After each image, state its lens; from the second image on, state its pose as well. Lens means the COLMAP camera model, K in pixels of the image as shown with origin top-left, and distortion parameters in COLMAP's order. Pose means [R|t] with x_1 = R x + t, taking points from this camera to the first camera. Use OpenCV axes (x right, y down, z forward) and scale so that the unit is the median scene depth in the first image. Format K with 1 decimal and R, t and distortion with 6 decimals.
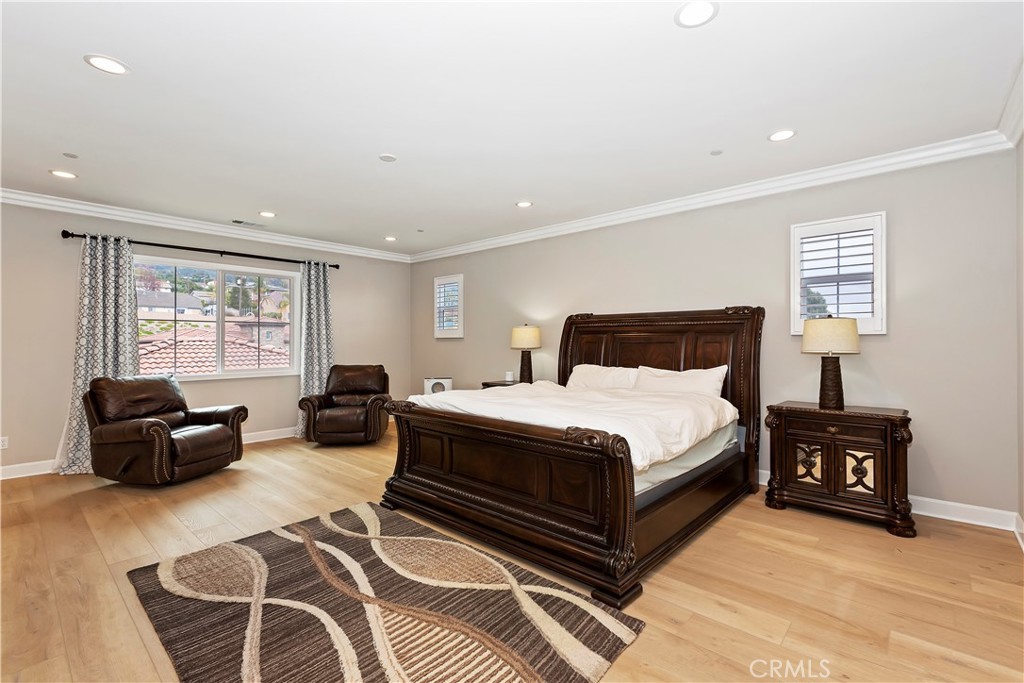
lens RADIAL K [[464.9, 0, 507.8], [0, 464.9, 334.6], [0, 0, 1]] dist [0.003581, -0.000204]
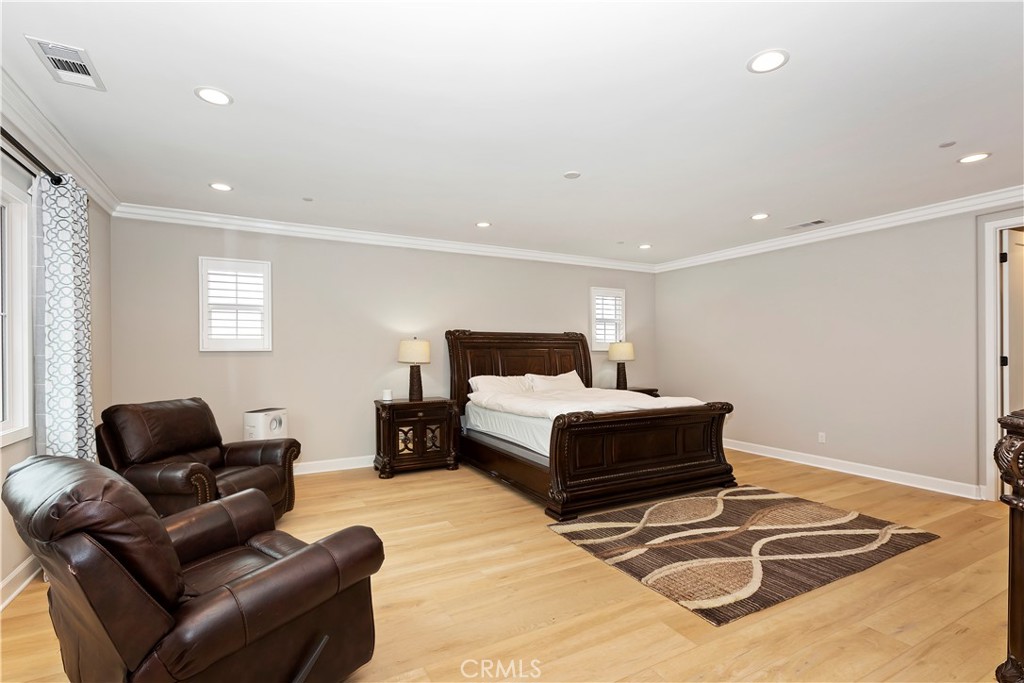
lens RADIAL K [[464.9, 0, 501.0], [0, 464.9, 347.7], [0, 0, 1]] dist [0.003581, -0.000204]
pose [[0.344132, -0.006784, 0.938897, -1.546164], [-0.024223, 0.999577, 0.016101, -0.043402], [-0.938609, -0.028284, 0.343822, 0.926019]]
